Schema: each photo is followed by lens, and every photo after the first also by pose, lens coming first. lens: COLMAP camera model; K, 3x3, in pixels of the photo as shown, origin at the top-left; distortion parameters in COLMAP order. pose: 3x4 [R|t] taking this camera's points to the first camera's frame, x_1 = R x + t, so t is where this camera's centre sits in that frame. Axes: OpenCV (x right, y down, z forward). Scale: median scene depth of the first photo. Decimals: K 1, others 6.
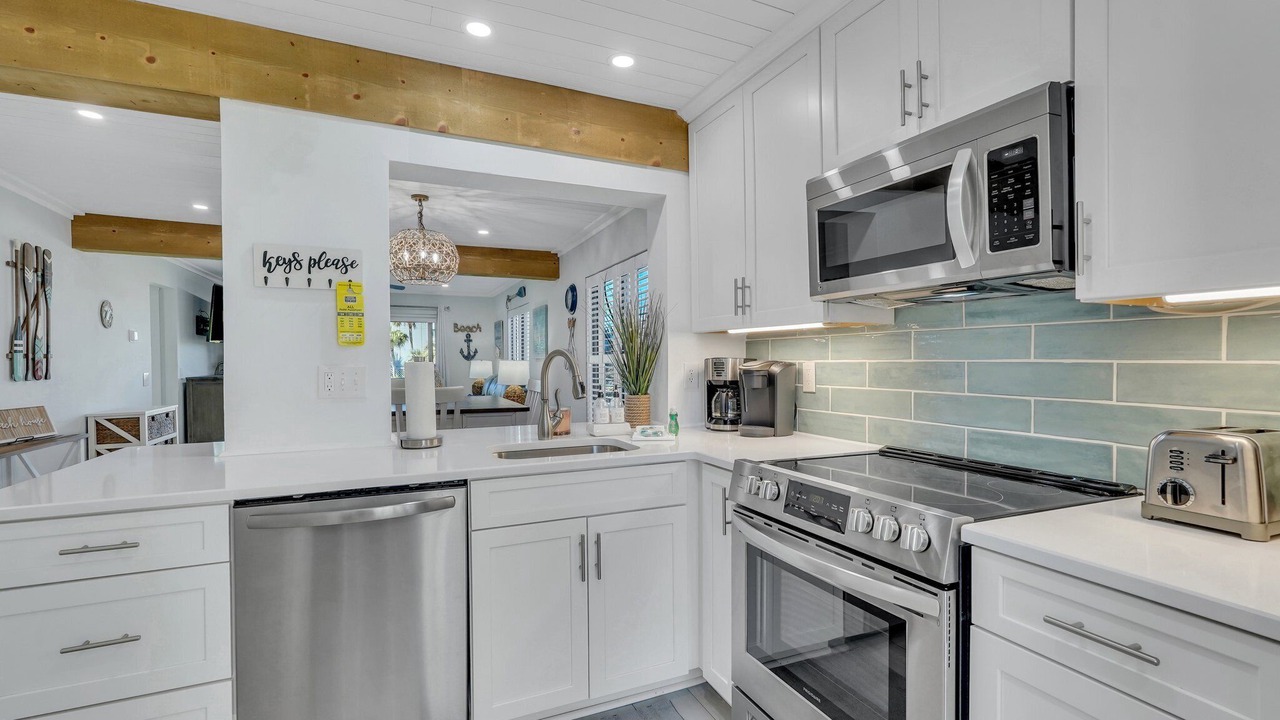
lens RADIAL K [[584.9, 0, 638.1], [0, 584.9, 358.2], [0, 0, 1]] dist [-0.002717, 0.000183]
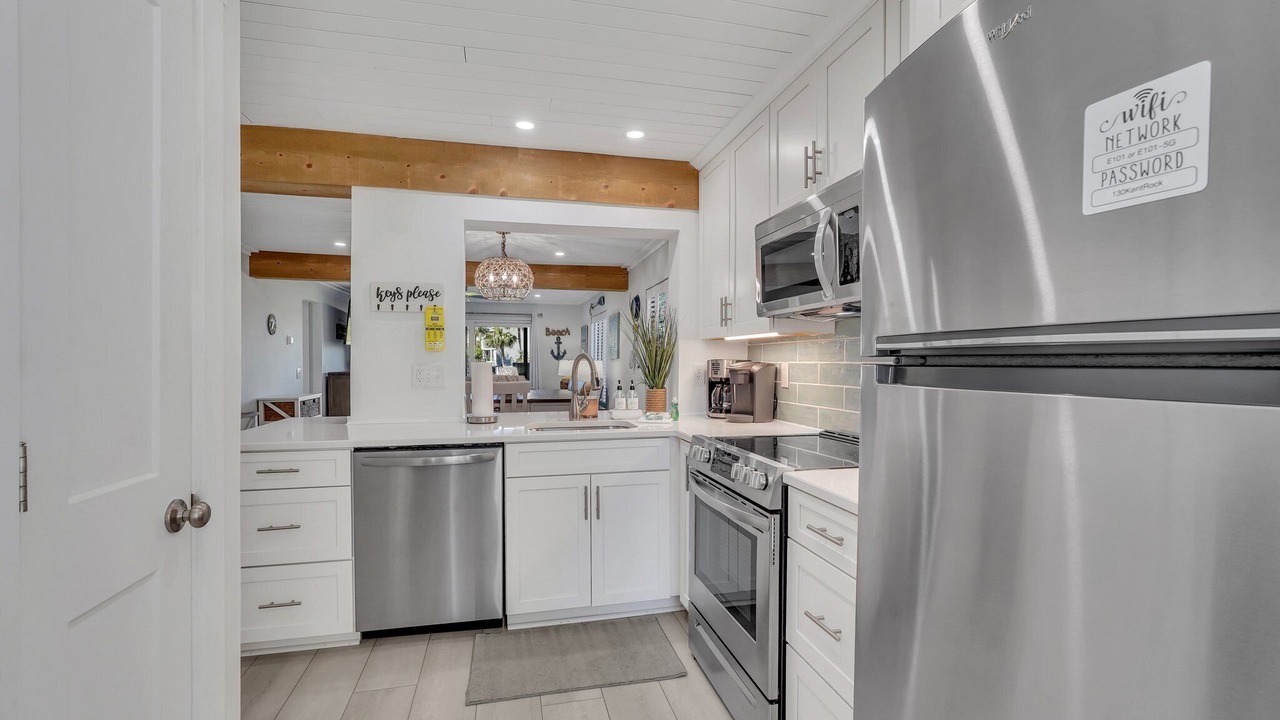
lens RADIAL K [[562.1, 0, 646.4], [0, 562.1, 352.5], [0, 0, 1]] dist [0.014868, 0.000051]
pose [[0.987900, 0.000310, -0.155089, 0.232993], [-0.001781, 0.999955, -0.009345, -0.006142], [0.155079, 0.009508, 0.987856, -0.281333]]
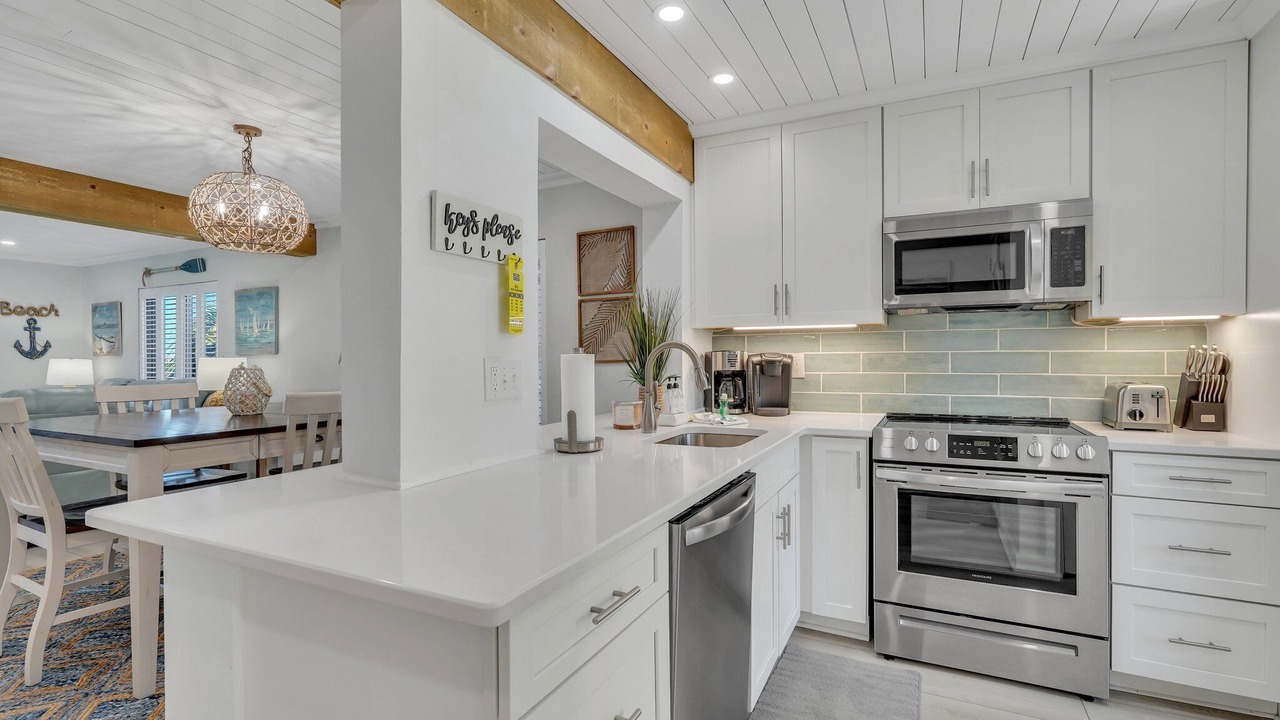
lens RADIAL K [[595.6, 0, 640.0], [0, 595.6, 360.0], [0, 0, 1]] dist [0.001193, 0.001241]
pose [[0.771884, -0.008856, 0.635701, -0.884377], [0.004174, 0.999952, 0.008862, 0.007292], [-0.635749, -0.004187, 0.771884, 0.255143]]
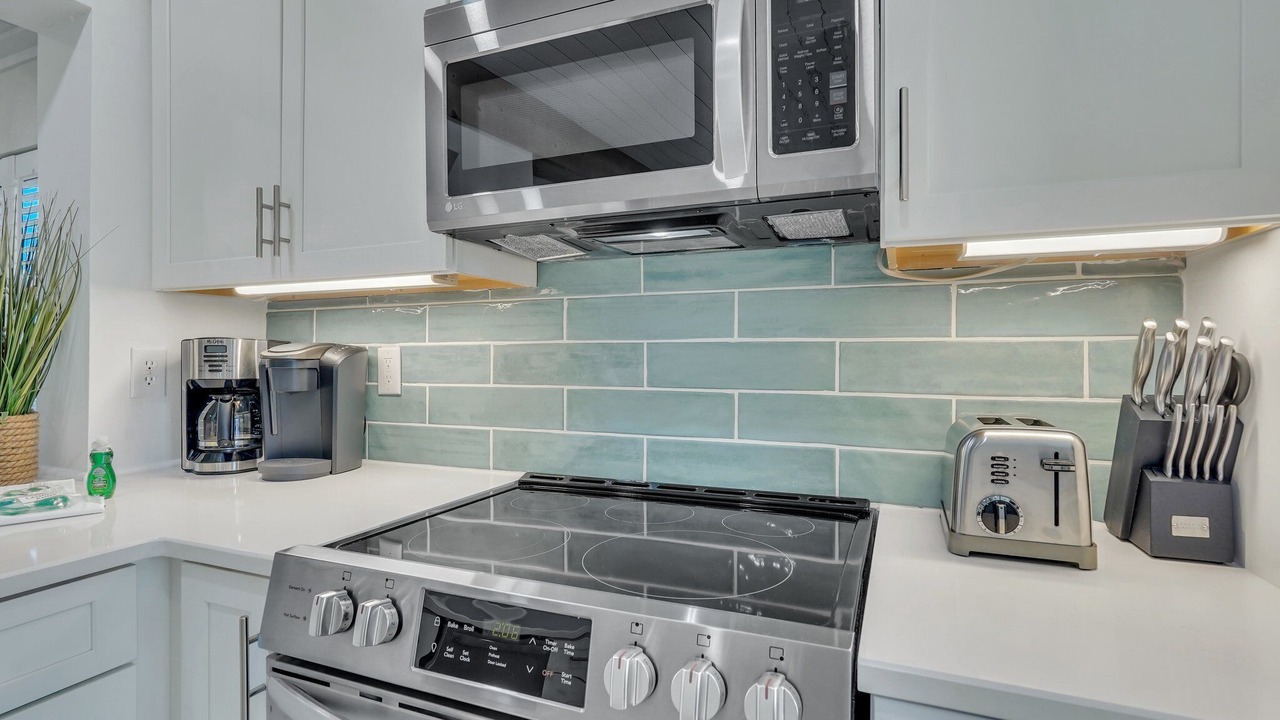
lens RADIAL K [[634.2, 0, 633.1], [0, 634.2, 352.3], [0, 0, 1]] dist [0.001250, 0.000345]
pose [[0.732444, 0.004664, 0.680811, 0.028047], [-0.002664, 0.999989, -0.003984, 0.017179], [-0.680822, 0.001104, 0.732448, 0.376670]]
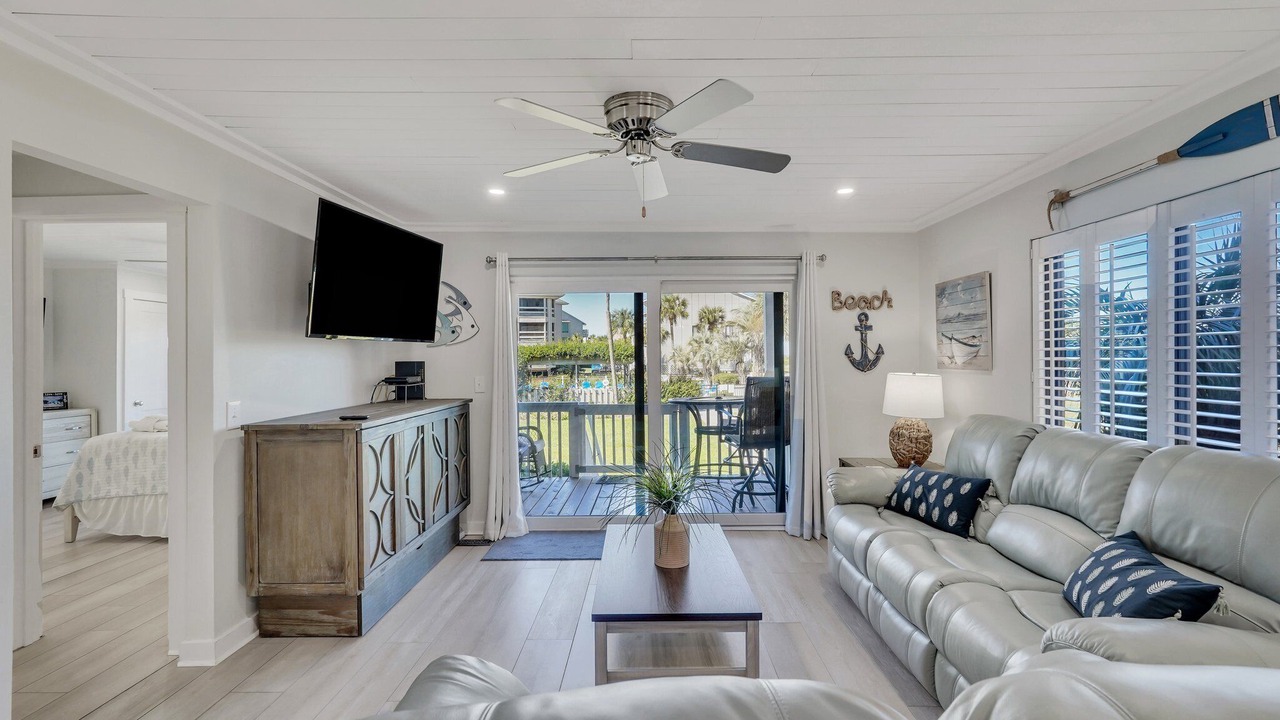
lens RADIAL K [[571.1, 0, 639.9], [0, 571.1, 350.8], [0, 0, 1]] dist [-0.020704, 0.013424]
pose [[0.913234, -0.010614, -0.407296, -1.246671], [0.009067, 0.999942, -0.005728, -0.052601], [0.407334, 0.001538, 0.913278, 2.438793]]
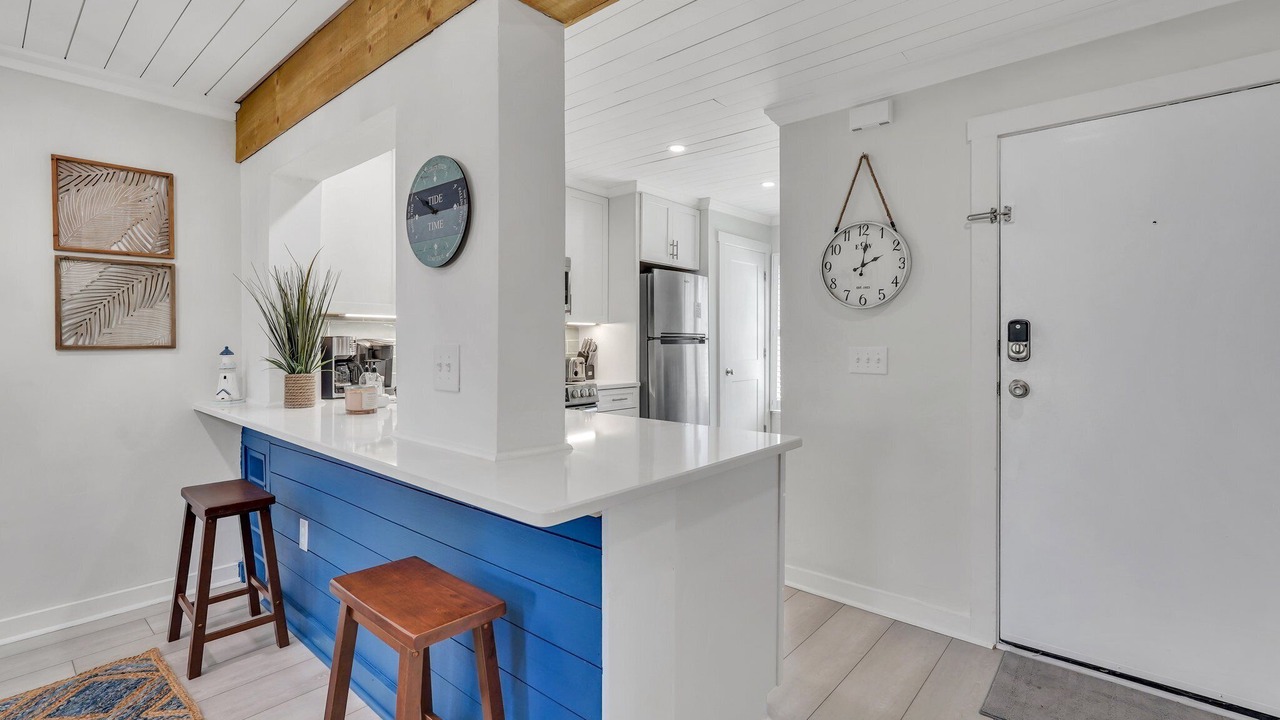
lens RADIAL K [[581.0, 0, 640.1], [0, 581.0, 343.9], [0, 0, 1]] dist [-0.000806, 0.000208]
pose [[-0.426515, -0.004722, 0.904468, -1.415161], [-0.004136, 0.999986, 0.003270, 0.009627], [-0.904471, -0.002346, -0.426528, 1.159345]]
